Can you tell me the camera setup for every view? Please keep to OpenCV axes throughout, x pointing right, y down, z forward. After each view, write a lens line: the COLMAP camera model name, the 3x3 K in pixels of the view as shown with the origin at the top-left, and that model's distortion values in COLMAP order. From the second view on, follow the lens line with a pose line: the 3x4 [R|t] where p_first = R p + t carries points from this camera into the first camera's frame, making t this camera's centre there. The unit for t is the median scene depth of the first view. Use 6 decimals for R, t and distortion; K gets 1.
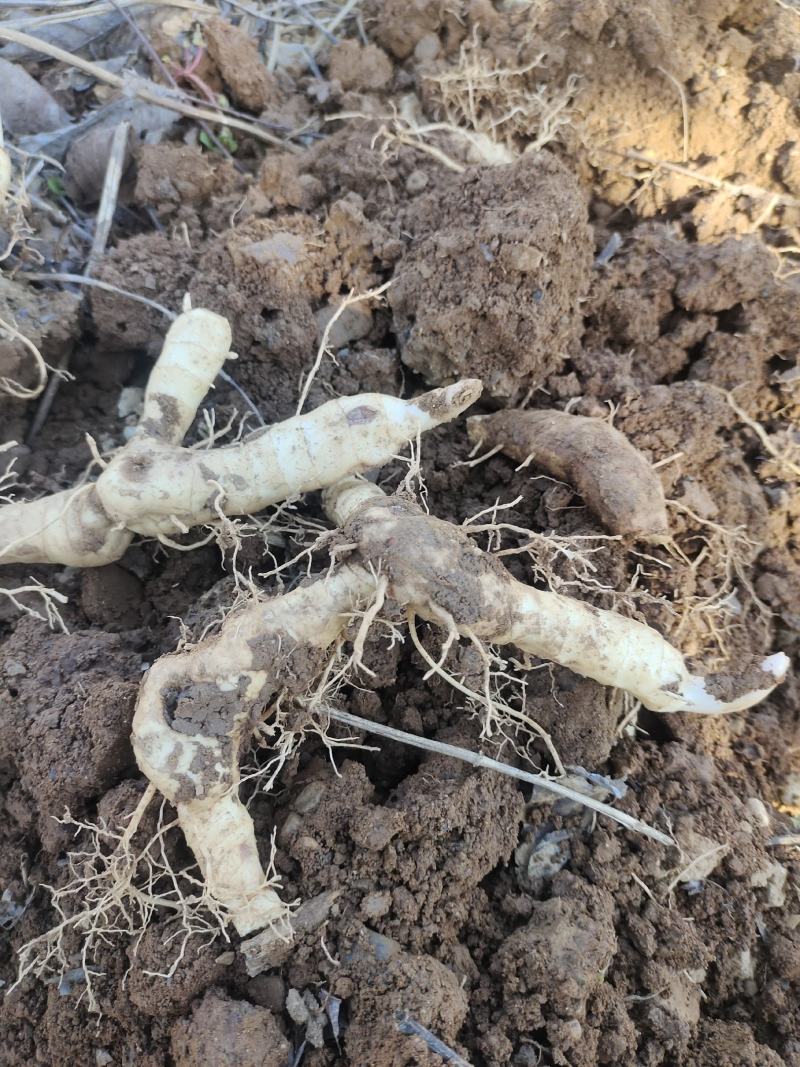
lens RADIAL K [[430.0, 0, 400.5], [0, 430.0, 492.9], [0, 0, 1]] dist [0.002881, -0.004974]
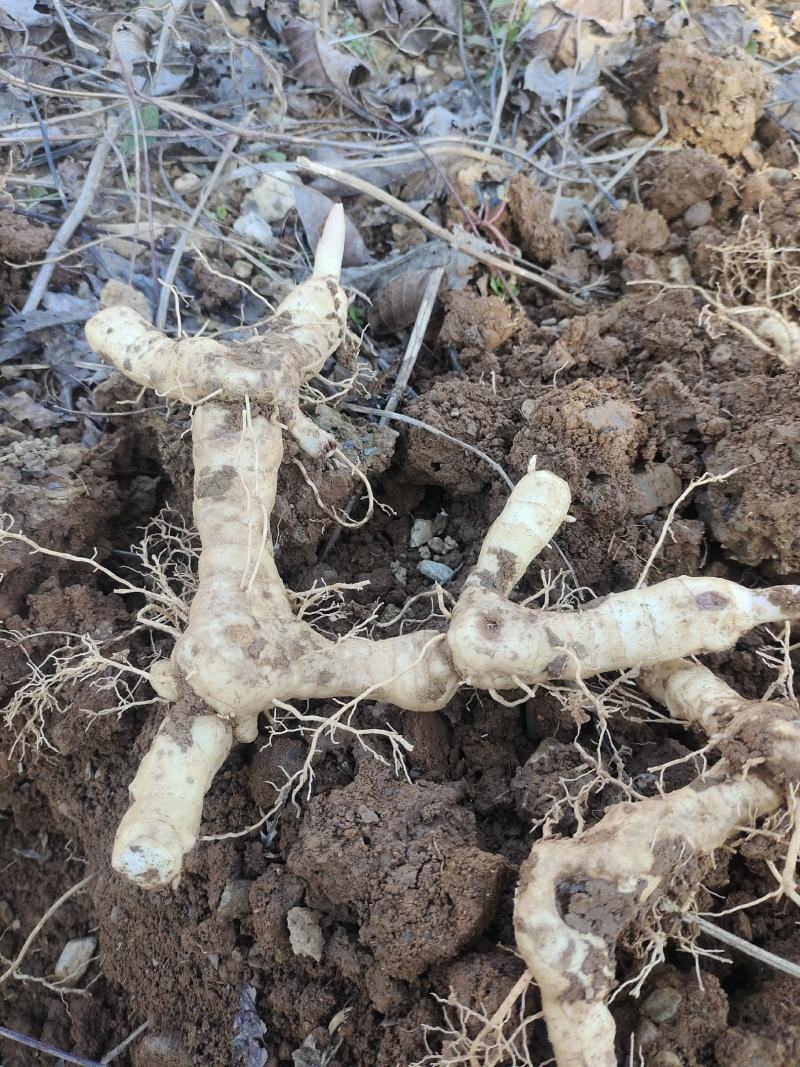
lens RADIAL K [[423.8, 0, 400.0], [0, 423.8, 533.5], [0, 0, 1]] dist [0.002129, -0.002514]
pose [[0.990281, 0.128975, -0.052048, -0.707517], [-0.131410, 0.990240, -0.046440, -0.177134], [0.045551, 0.052828, 0.997564, -0.026680]]
